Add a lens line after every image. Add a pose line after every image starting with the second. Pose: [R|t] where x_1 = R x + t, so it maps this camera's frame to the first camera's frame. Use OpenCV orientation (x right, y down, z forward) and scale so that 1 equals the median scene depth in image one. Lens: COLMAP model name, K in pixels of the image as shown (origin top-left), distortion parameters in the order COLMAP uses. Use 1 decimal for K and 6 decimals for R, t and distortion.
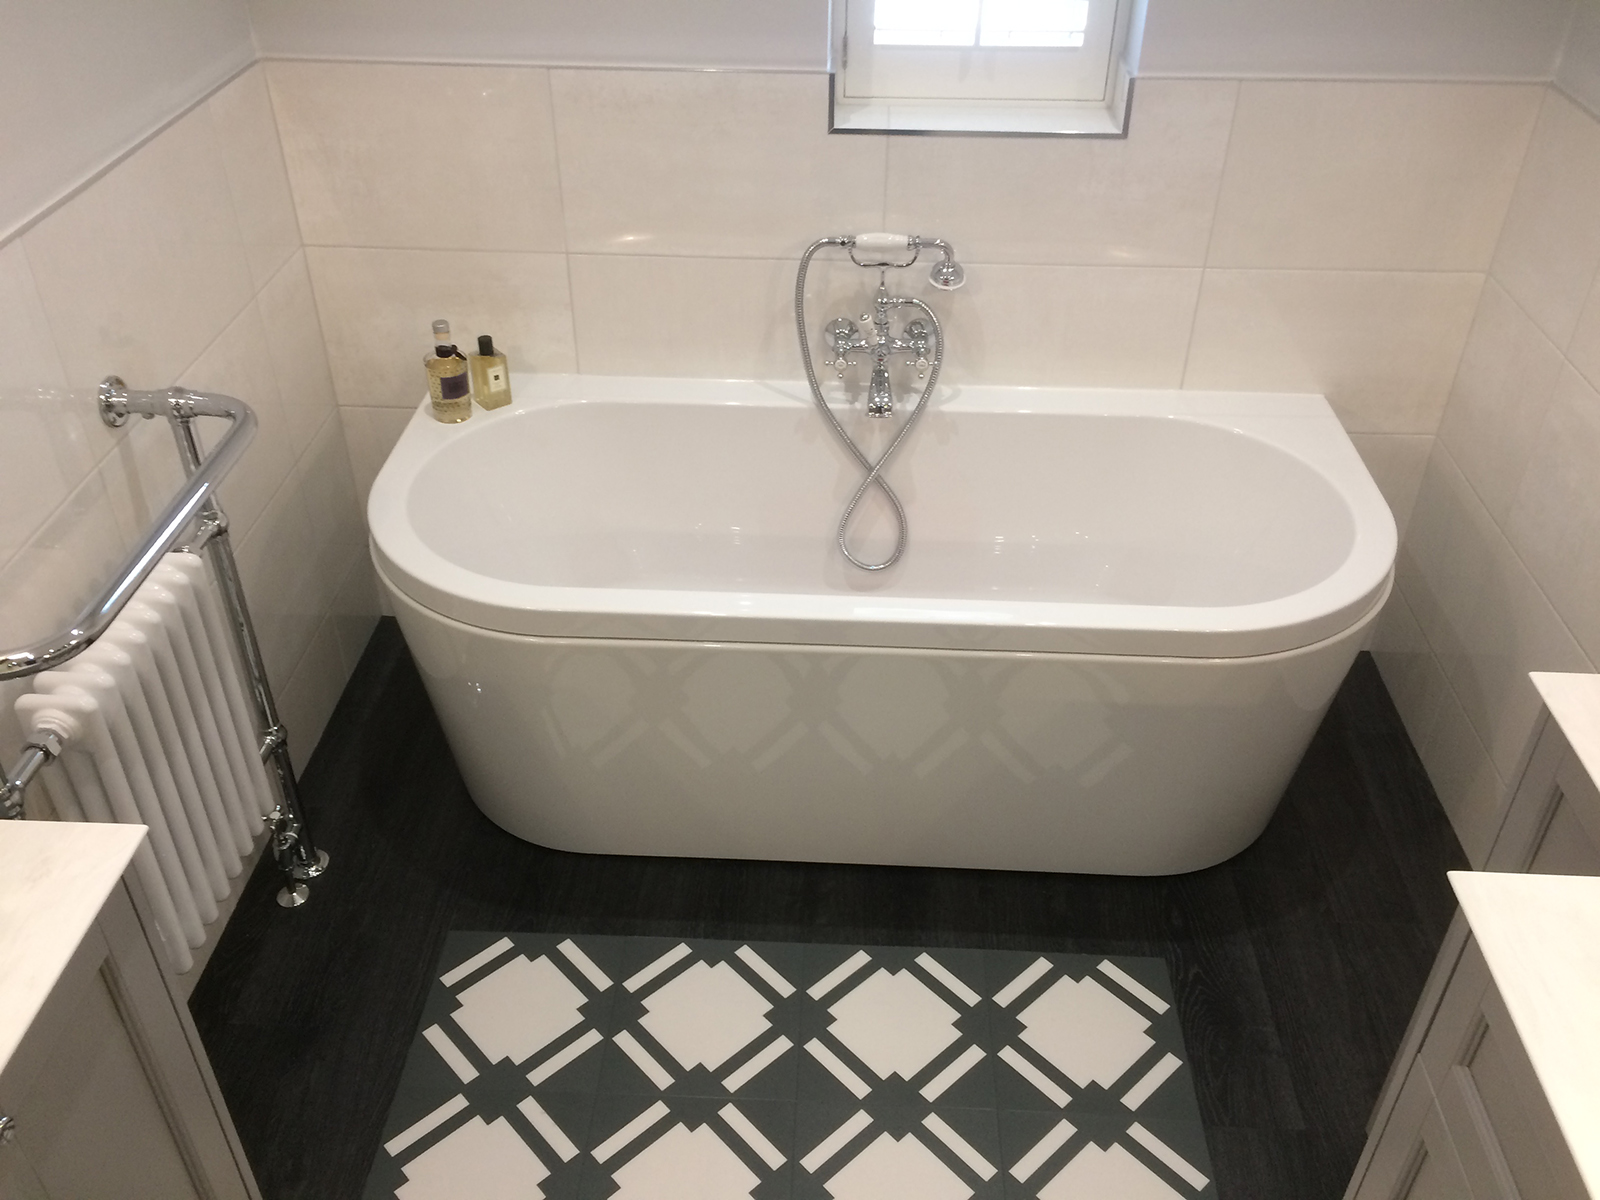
lens RADIAL K [[1332.9, 0, 797.0], [0, 1332.9, 678.6], [0, 0, 1]] dist [0.012109, -0.005116]
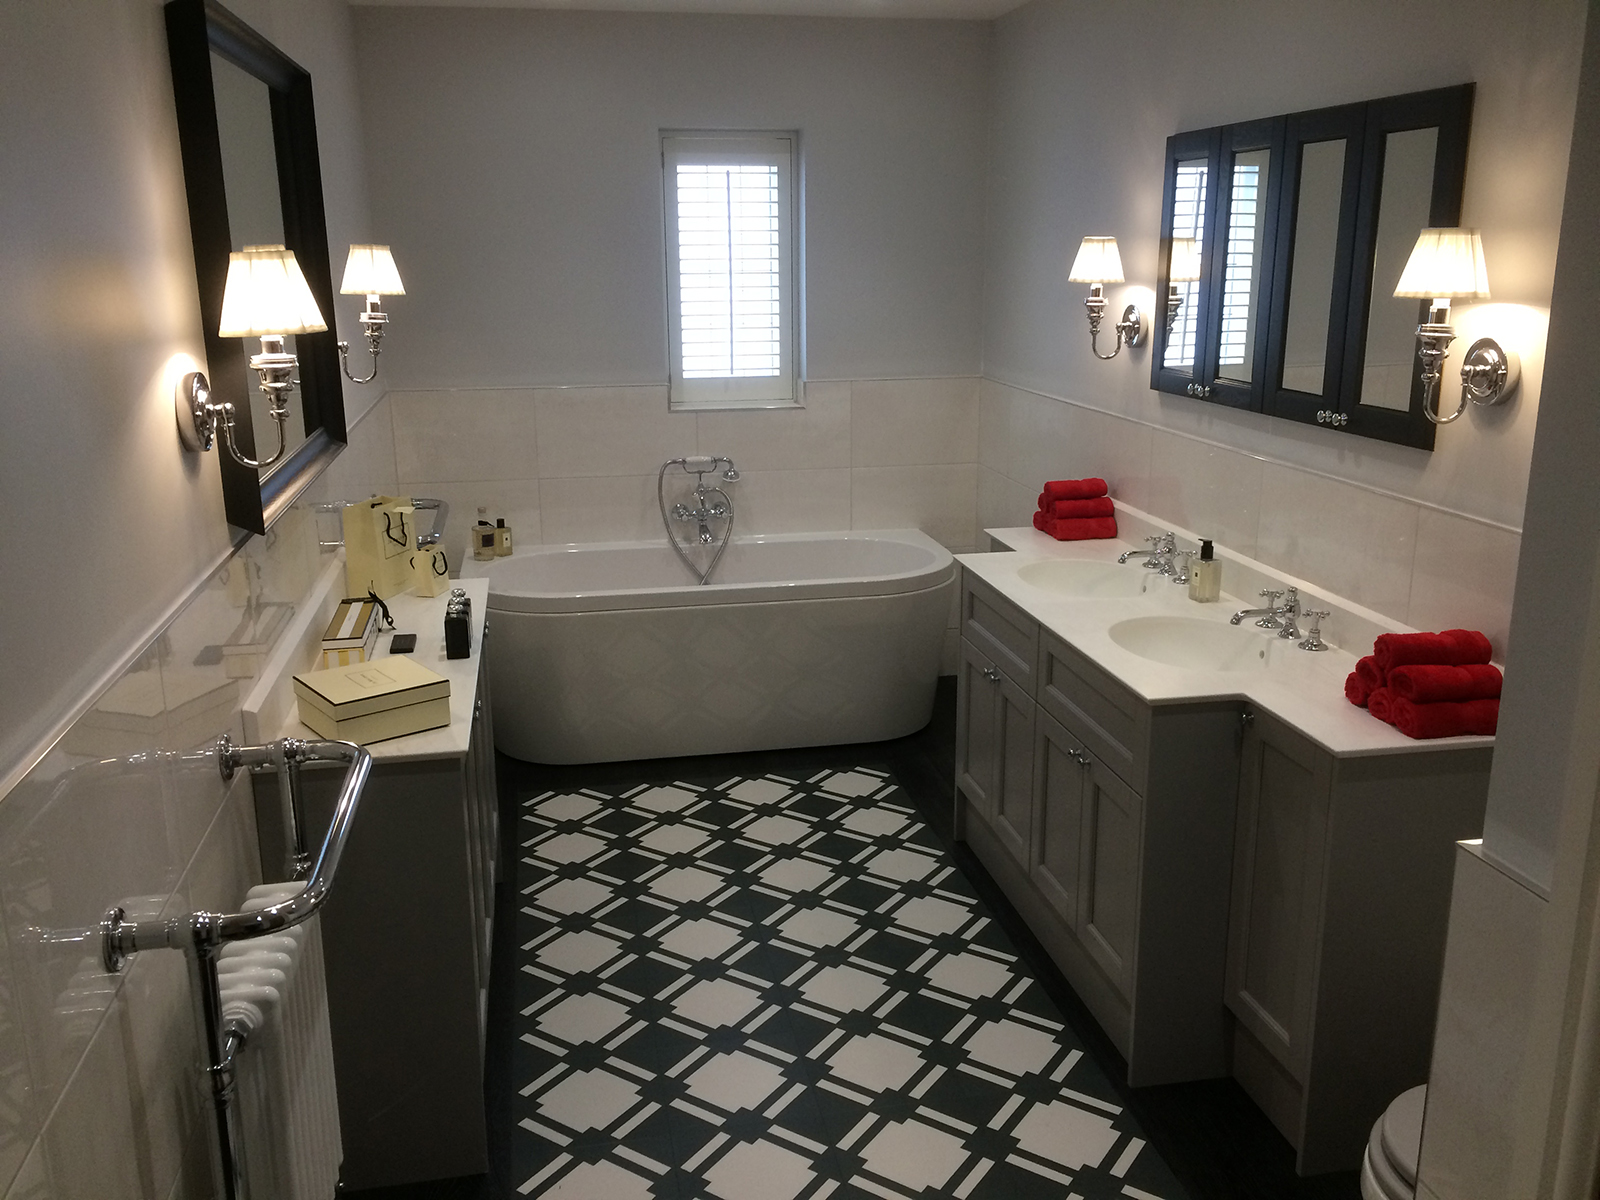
lens RADIAL K [[1355.1, 0, 791.3], [0, 1355.1, 607.7], [0, 0, 1]] dist [0.051473, -0.001051]
pose [[0.974768, -0.074562, 0.210398, -0.245167], [0.145728, 0.926550, -0.346798, 0.607301], [-0.169086, 0.368709, 0.914037, -0.826028]]
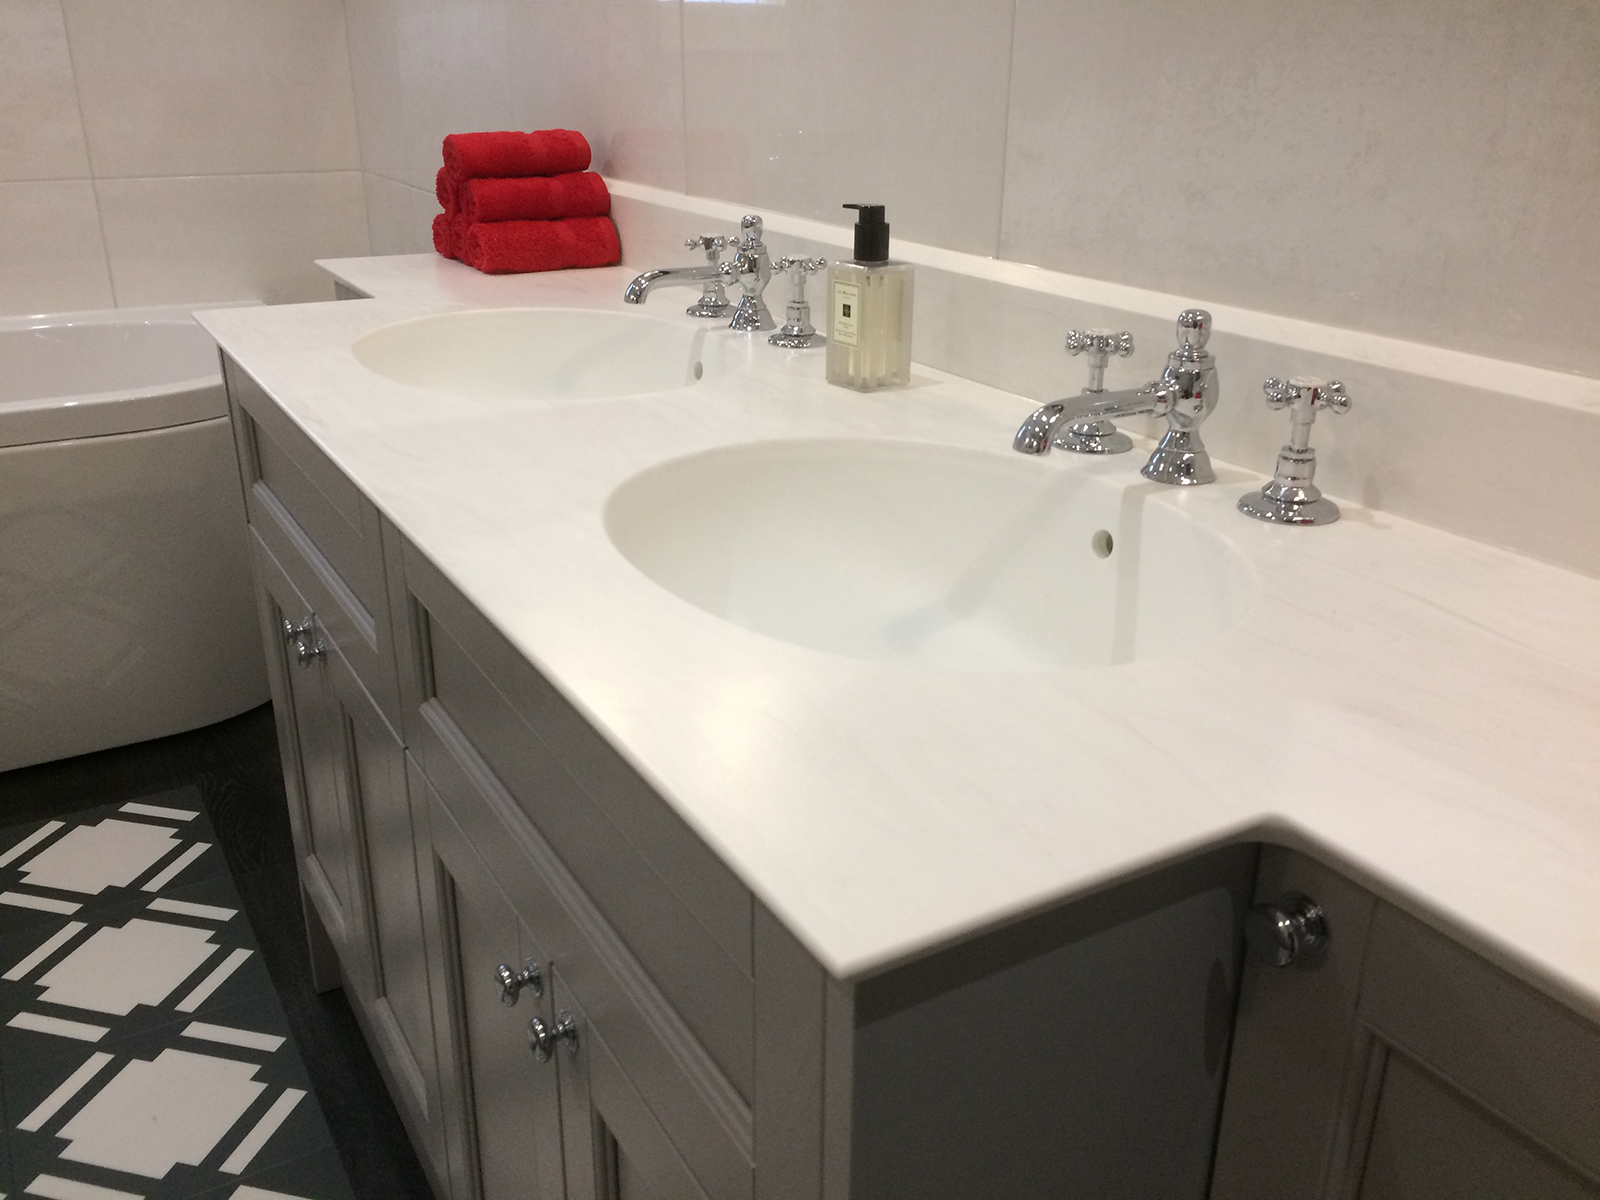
lens RADIAL K [[1355.1, 0, 791.3], [0, 1355.1, 607.7], [0, 0, 1]] dist [0.051473, -0.001051]
pose [[0.840223, -0.206056, 0.501564, 0.148392], [0.318527, 0.936128, -0.149013, 0.335929], [-0.438824, 0.284966, 0.852190, -0.060158]]
